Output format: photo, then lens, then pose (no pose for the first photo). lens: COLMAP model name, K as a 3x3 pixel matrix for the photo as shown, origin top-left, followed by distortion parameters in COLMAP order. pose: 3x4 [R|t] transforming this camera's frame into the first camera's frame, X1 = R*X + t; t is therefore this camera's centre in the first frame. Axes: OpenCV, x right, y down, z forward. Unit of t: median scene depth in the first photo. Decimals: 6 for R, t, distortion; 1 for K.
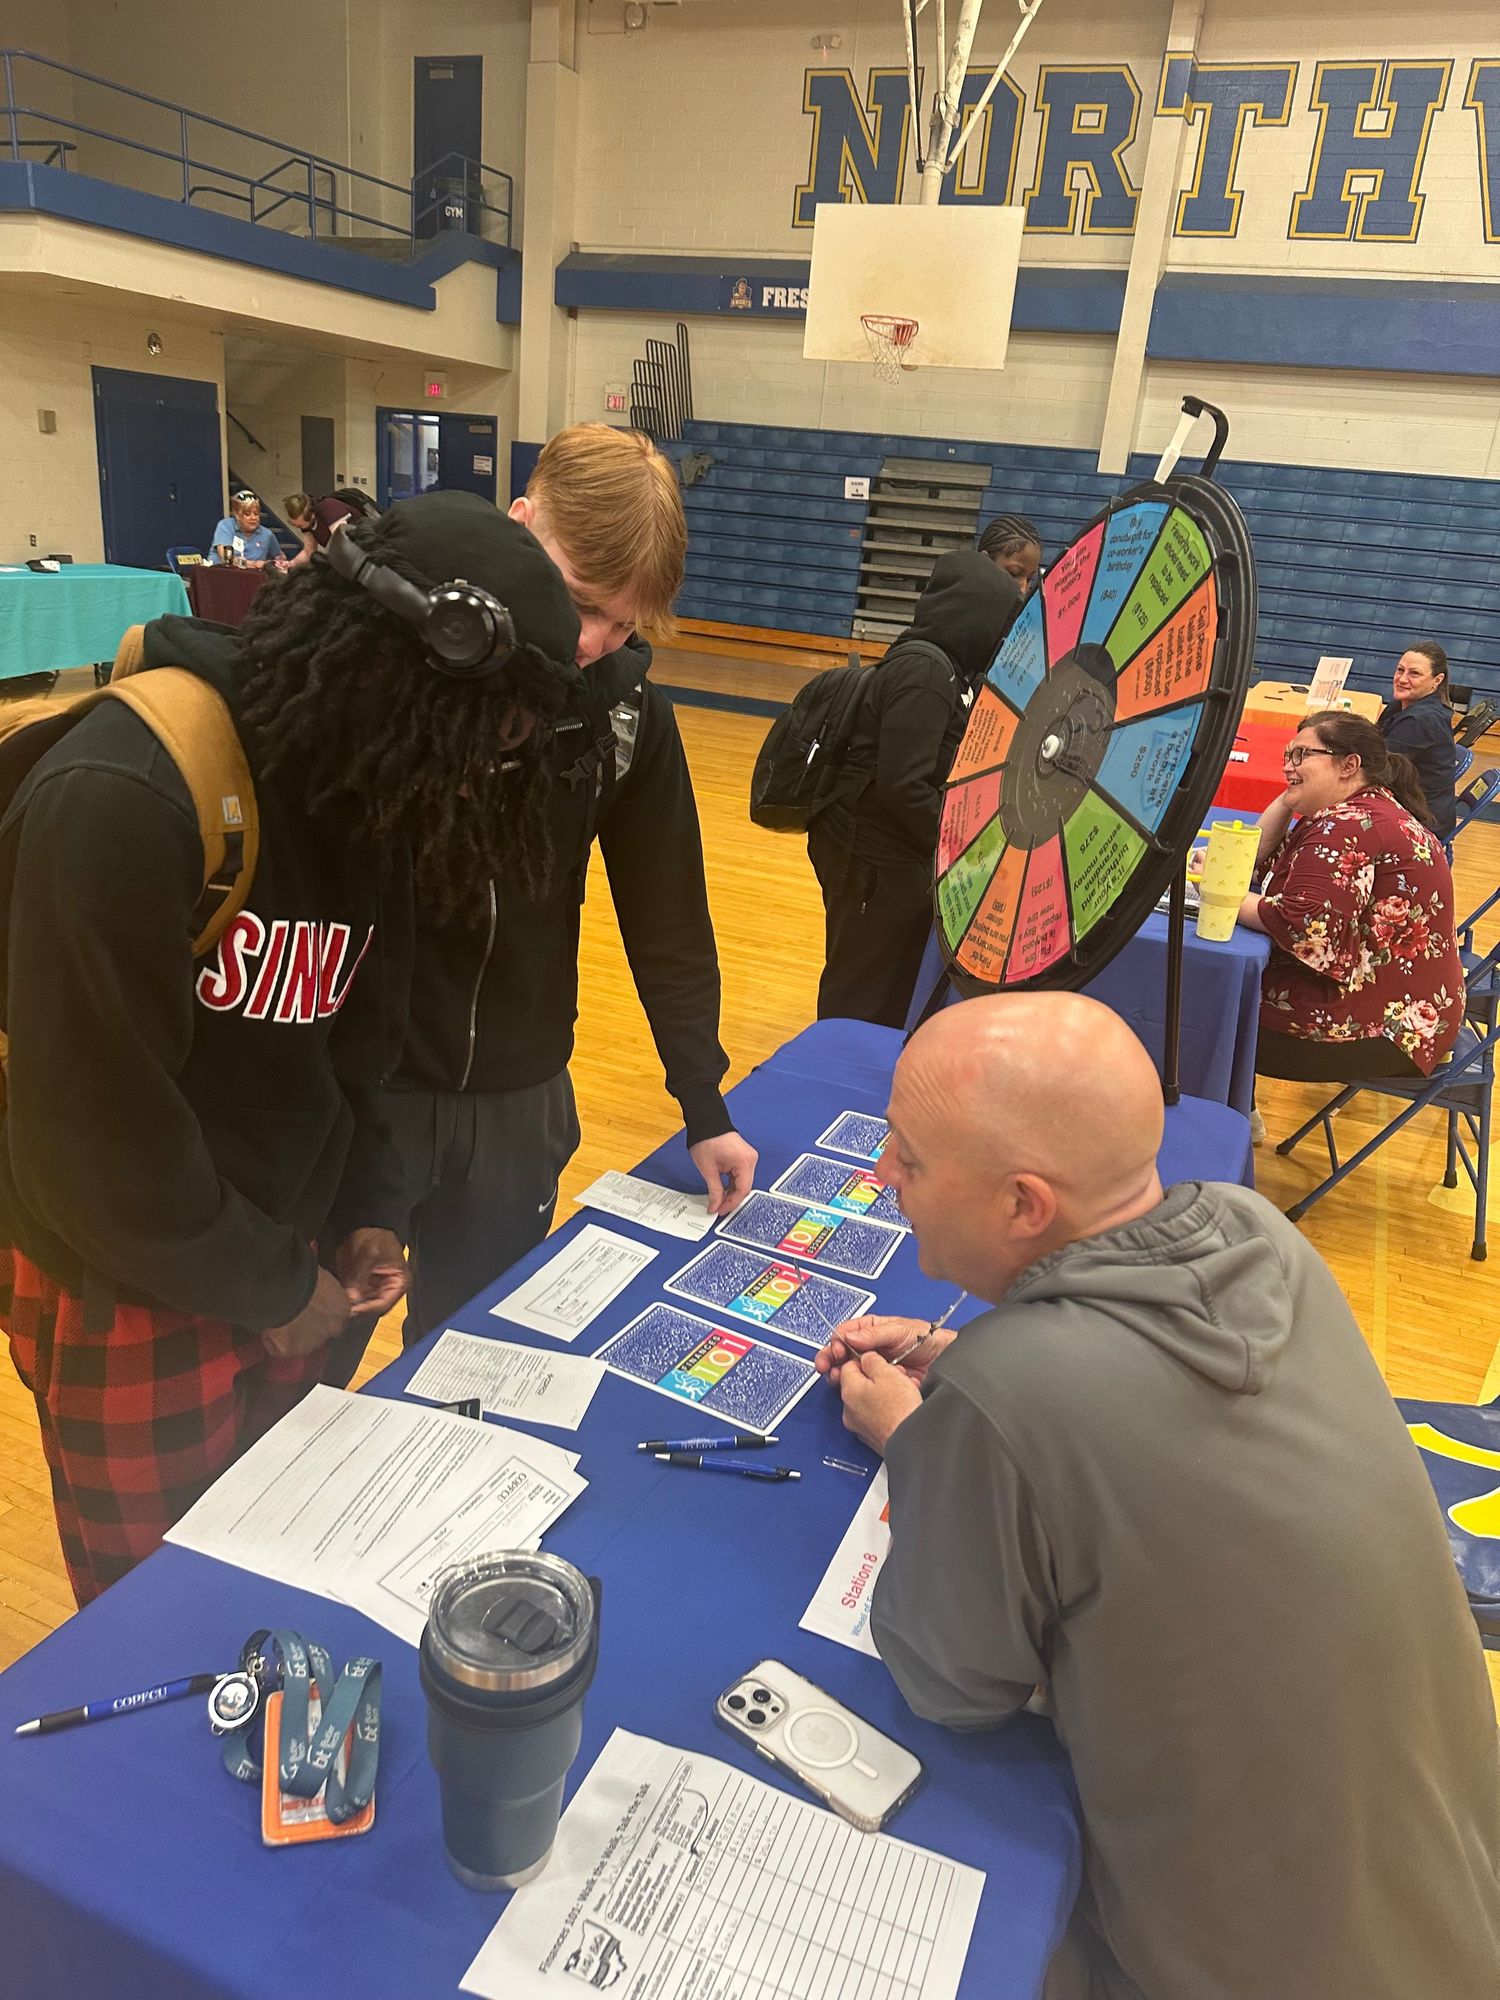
lens RADIAL K [[1397.3, 0, 750.0], [0, 1397.3, 1000.0], [0, 0, 1]] dist [-0.000284, -0.006437]
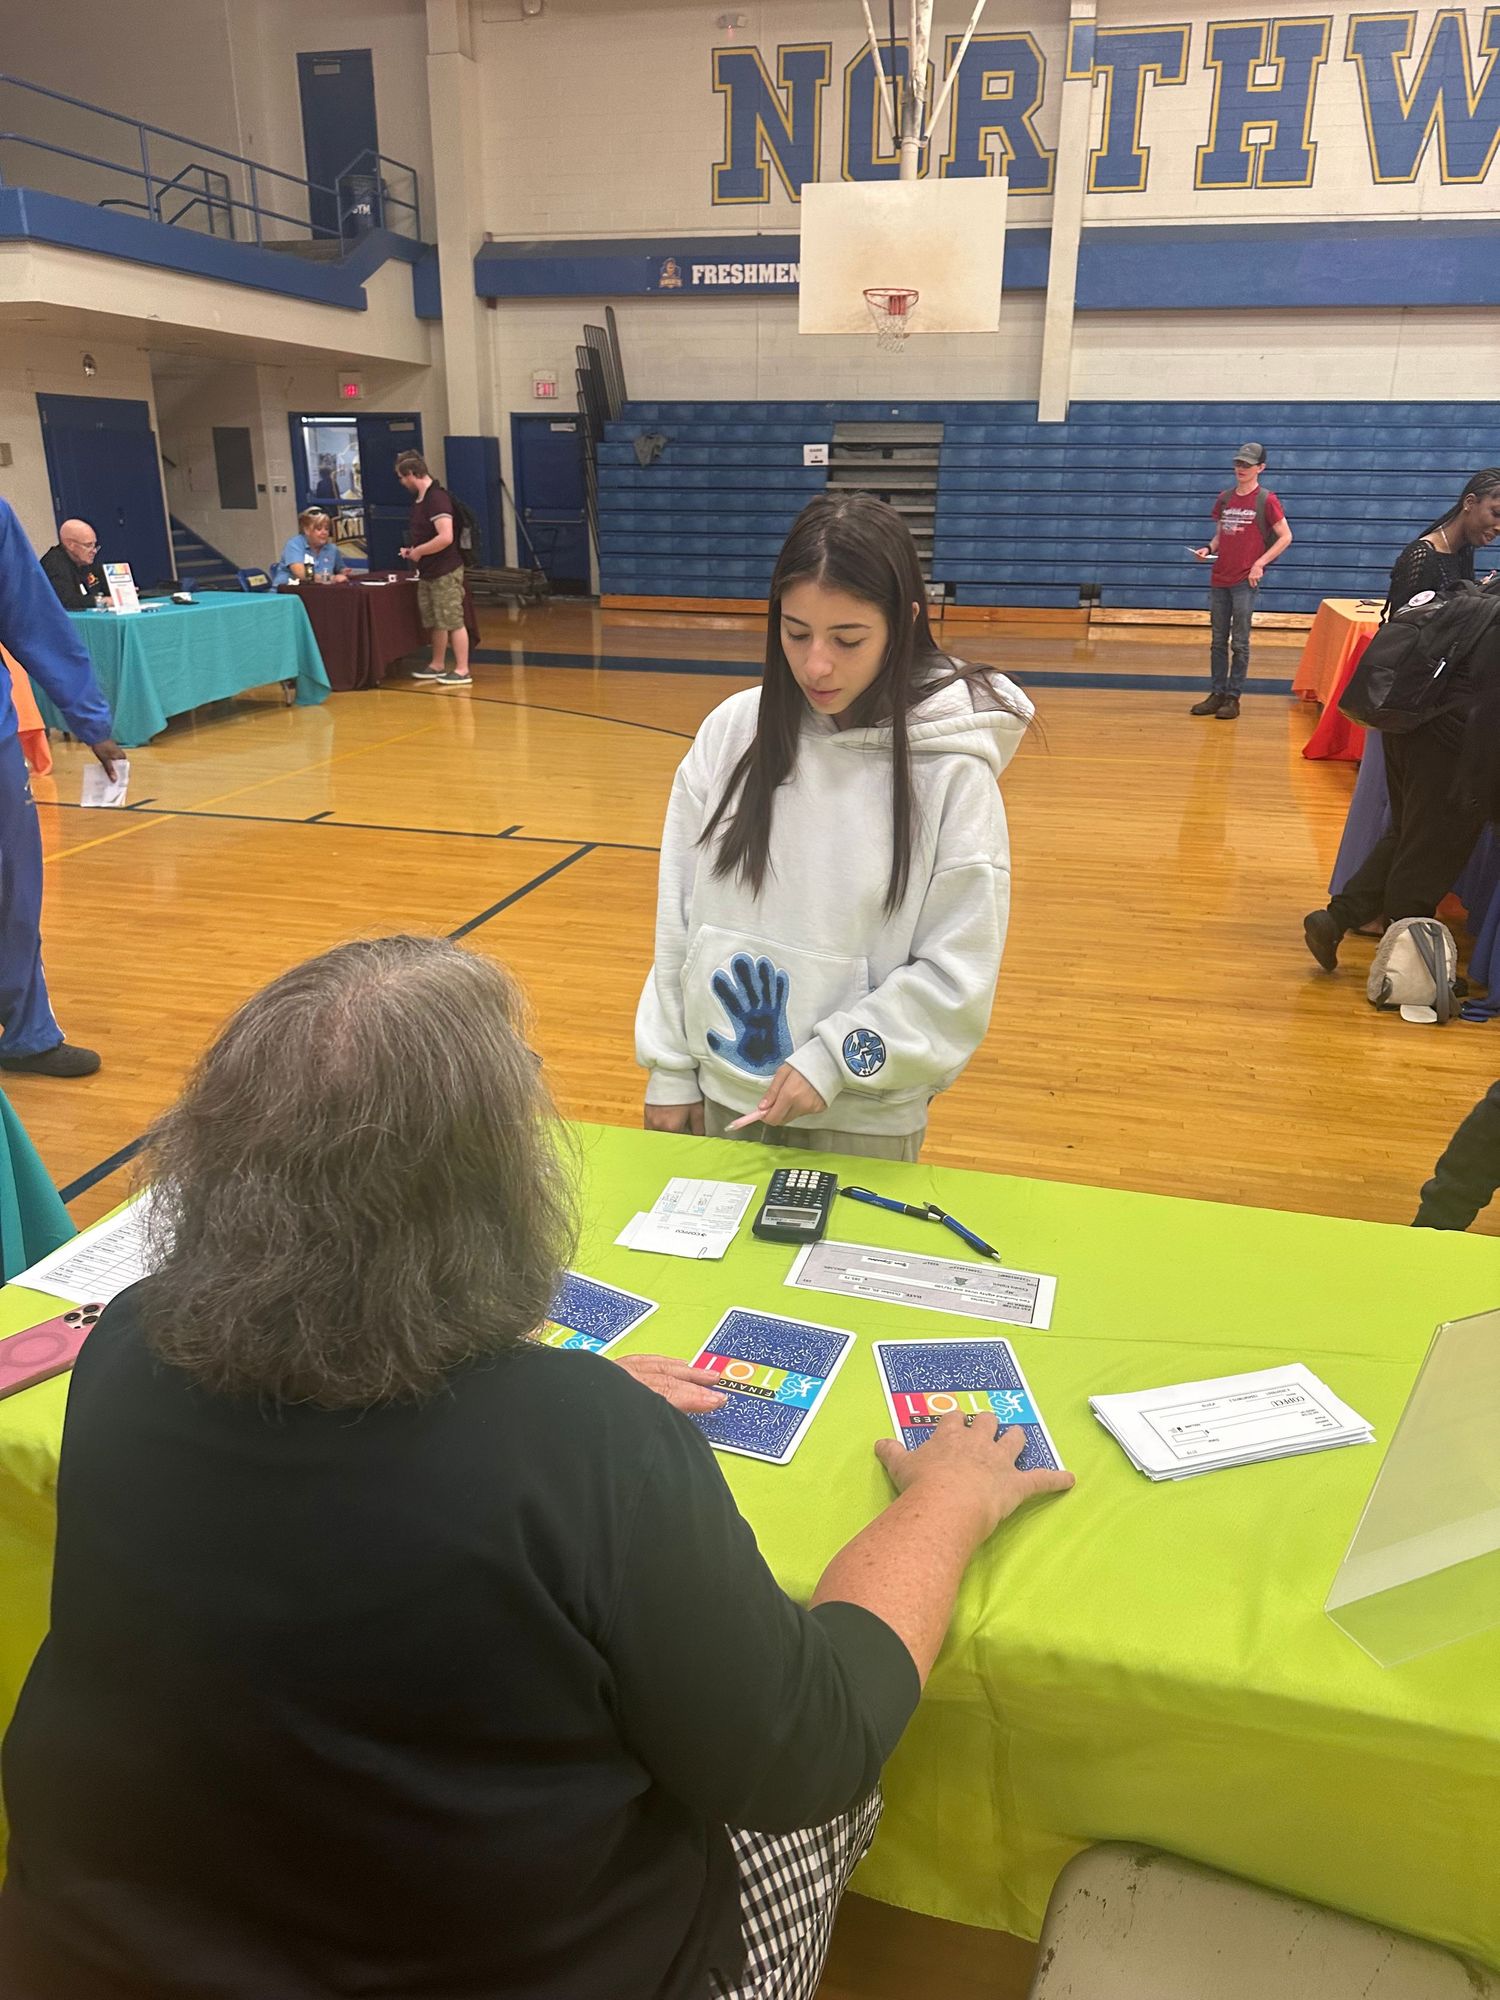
lens RADIAL K [[1399.7, 0, 750.0], [0, 1399.7, 1000.0], [0, 0, 1]] dist [-0.010307, 0.000990]
pose [[0.984123, -0.128620, 0.122305, -0.150263], [0.126110, 0.991619, 0.028076, -0.001505], [-0.124891, -0.012207, 0.992095, -0.024960]]
